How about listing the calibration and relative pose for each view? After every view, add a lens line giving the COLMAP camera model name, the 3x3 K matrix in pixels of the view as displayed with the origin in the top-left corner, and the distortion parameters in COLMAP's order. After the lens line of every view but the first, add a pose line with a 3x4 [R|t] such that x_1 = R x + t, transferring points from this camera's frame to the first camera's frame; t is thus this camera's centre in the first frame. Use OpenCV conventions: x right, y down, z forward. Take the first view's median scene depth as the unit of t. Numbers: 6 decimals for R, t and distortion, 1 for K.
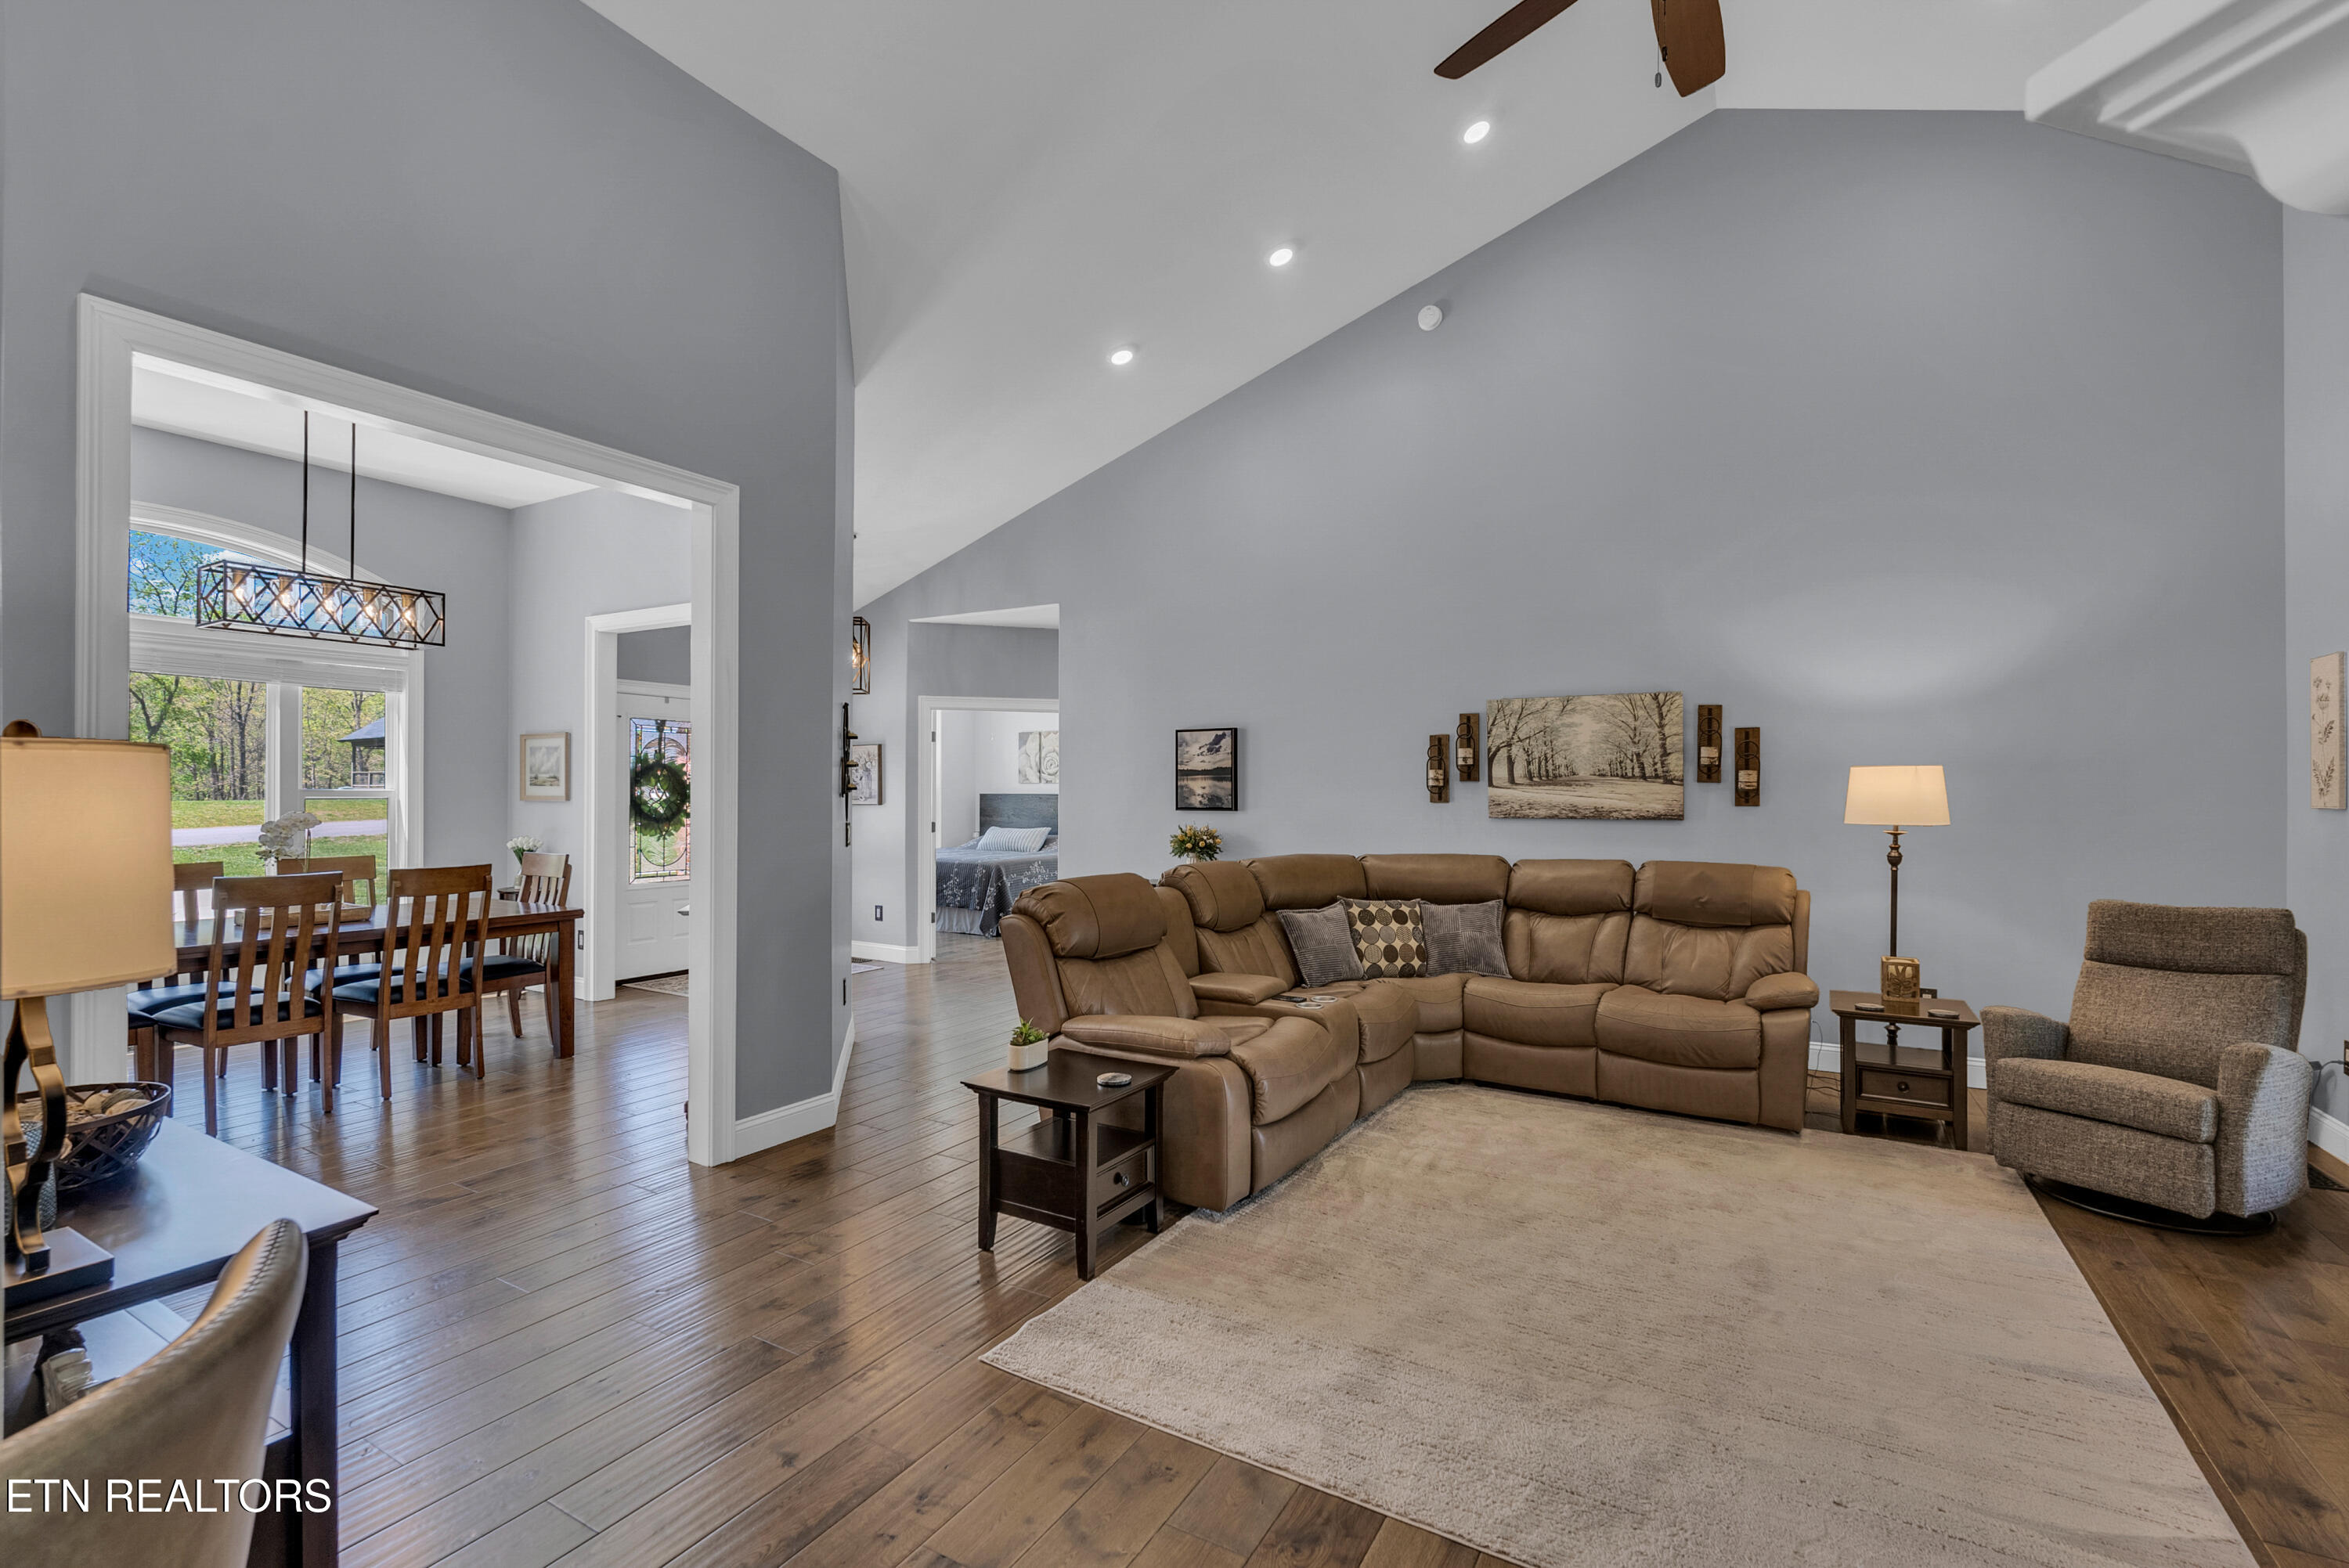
lens RADIAL K [[1034.4, 0, 1189.3], [0, 1034.4, 790.8], [0, 0, 1]] dist [-0.008593, 0.000797]
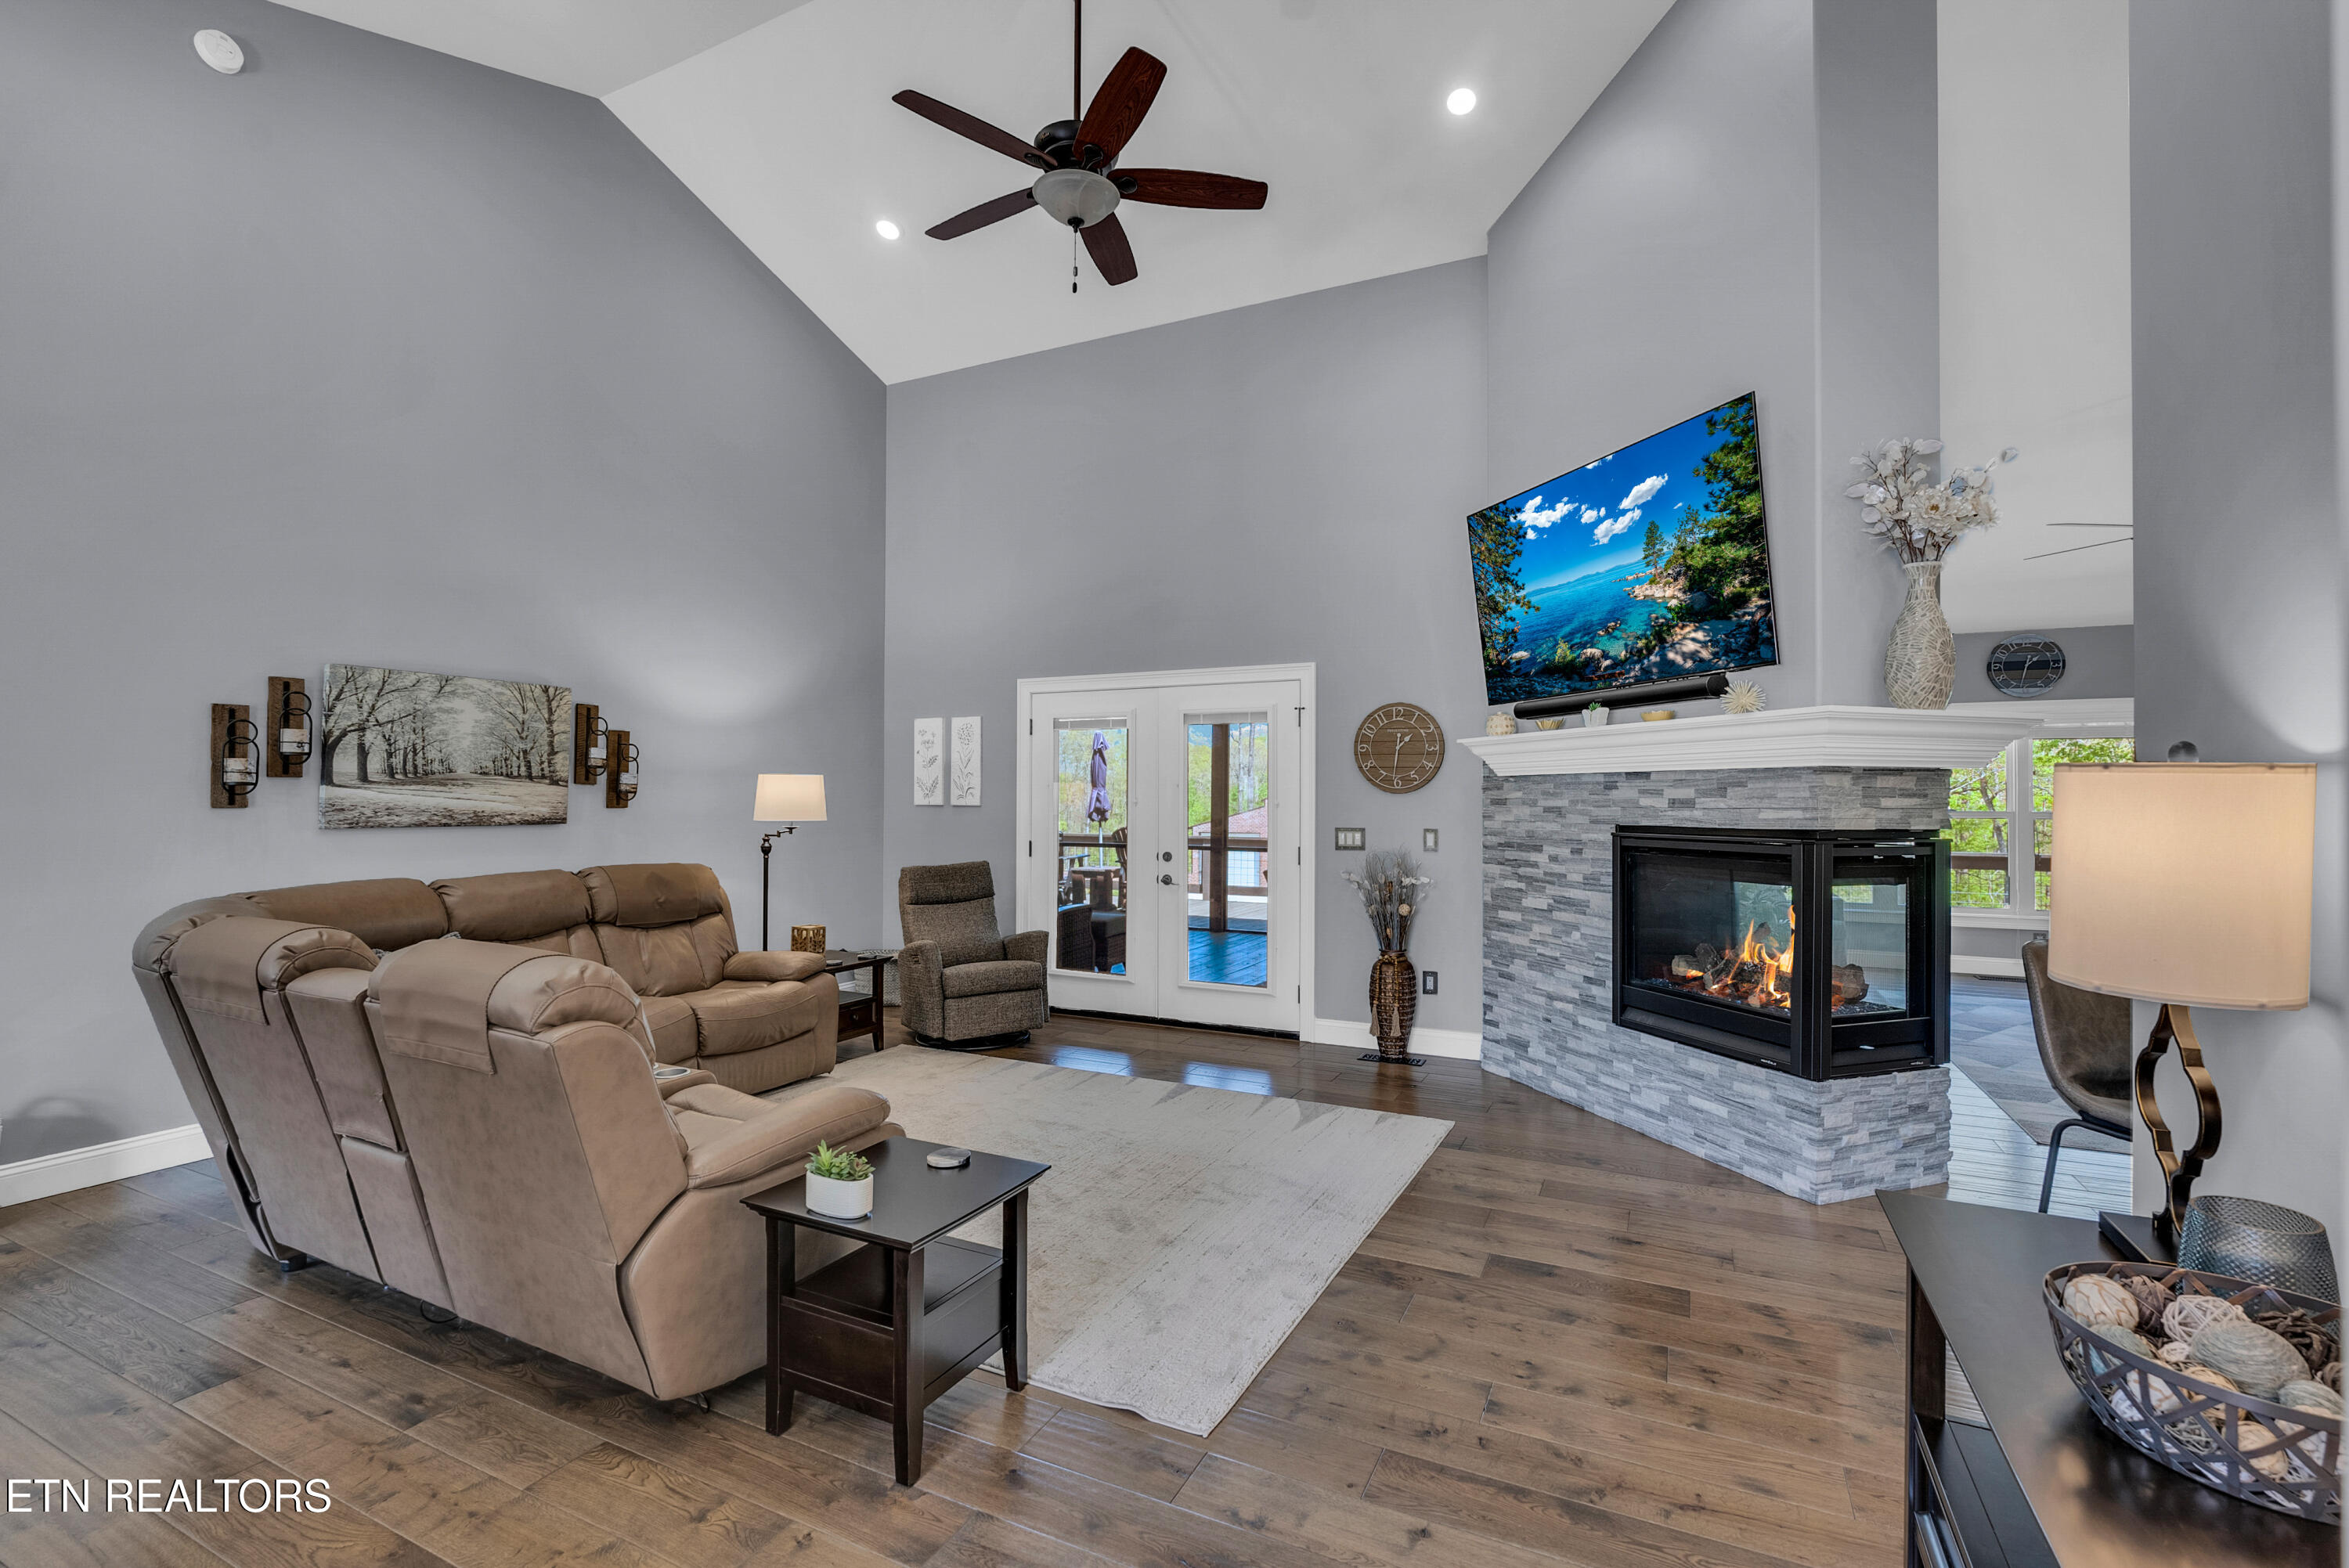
lens RADIAL K [[1034.4, 0, 1189.6], [0, 1034.4, 793.3], [0, 0, 1]] dist [-0.008593, 0.000797]
pose [[-0.073953, 0.001181, 0.997261, -0.504239], [-0.008566, 0.999962, -0.001819, -0.002350], [-0.997225, -0.008677, -0.073940, 0.498892]]
